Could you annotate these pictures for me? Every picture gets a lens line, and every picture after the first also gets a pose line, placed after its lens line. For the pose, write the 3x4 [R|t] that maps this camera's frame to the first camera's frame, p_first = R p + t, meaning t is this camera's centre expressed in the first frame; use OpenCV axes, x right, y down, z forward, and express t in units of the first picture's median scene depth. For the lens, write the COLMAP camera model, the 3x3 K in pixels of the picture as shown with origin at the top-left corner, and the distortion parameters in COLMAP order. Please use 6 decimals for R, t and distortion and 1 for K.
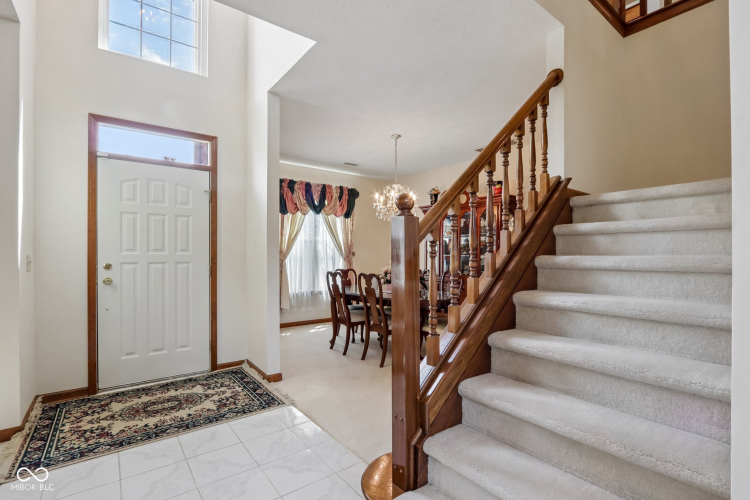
lens RADIAL K [[350.8, 0, 371.5], [0, 350.8, 257.8], [0, 0, 1]] dist [-0.014186, 0.001911]
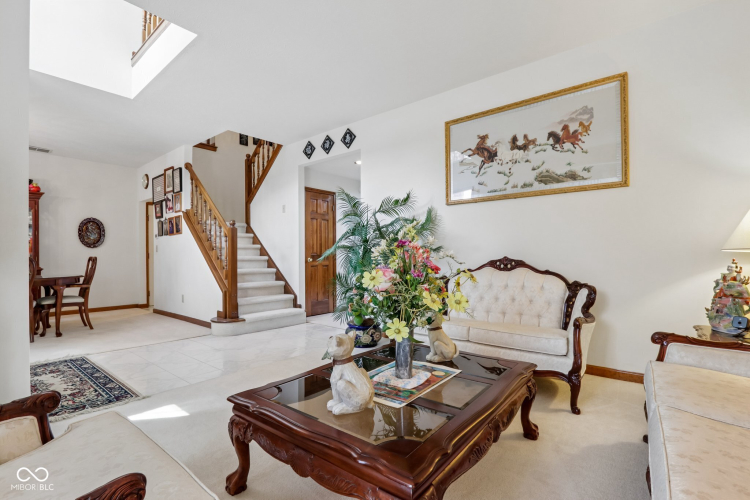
lens RADIAL K [[350.8, 0, 374.1], [0, 350.8, 252.3], [0, 0, 1]] dist [-0.014186, 0.001911]
pose [[-0.228192, 0.009820, 0.973567, -1.575669], [0.012477, 0.999897, -0.007161, 0.066519], [-0.973536, 0.010513, -0.228291, 0.256122]]
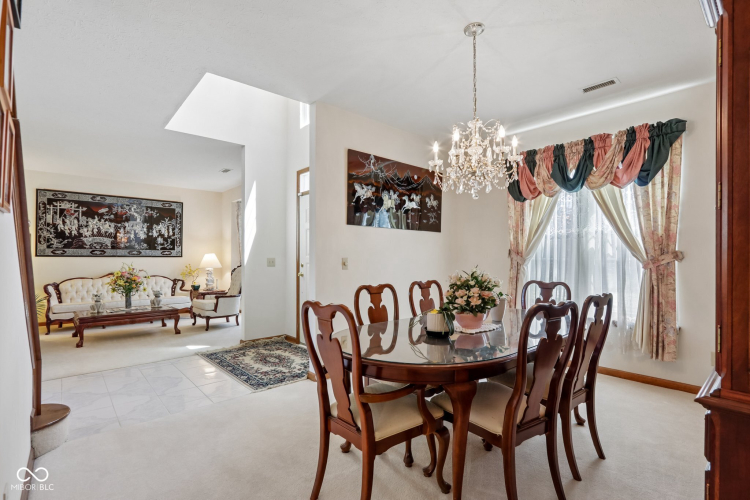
lens RADIAL K [[350.8, 0, 370.2], [0, 350.8, 255.9], [0, 0, 1]] dist [-0.014186, 0.001911]
pose [[0.084267, -0.000947, -0.996443, 0.851273], [-0.004656, 0.999988, -0.001344, -0.015478], [0.996432, 0.004752, 0.084261, 1.188197]]
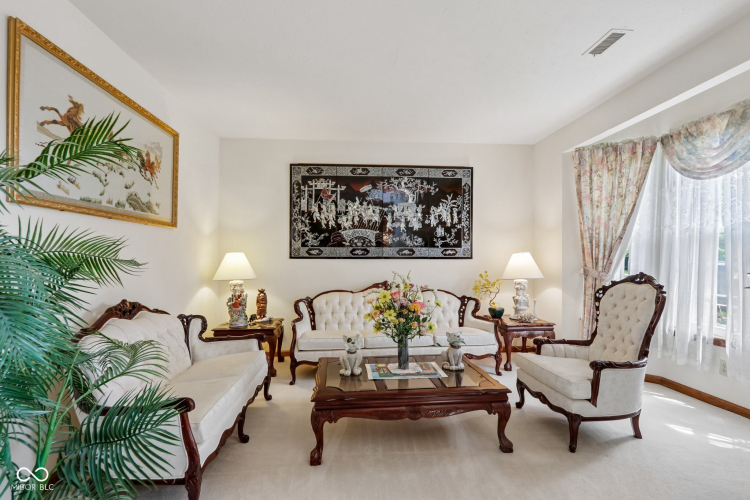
lens RADIAL K [[350.8, 0, 372.7], [0, 350.8, 255.5], [0, 0, 1]] dist [-0.014186, 0.001911]
pose [[-0.540650, 0.001919, -0.841245, -0.277218], [-0.000876, 0.999996, 0.002844, -0.022440], [0.841247, 0.002274, -0.540646, 0.501600]]
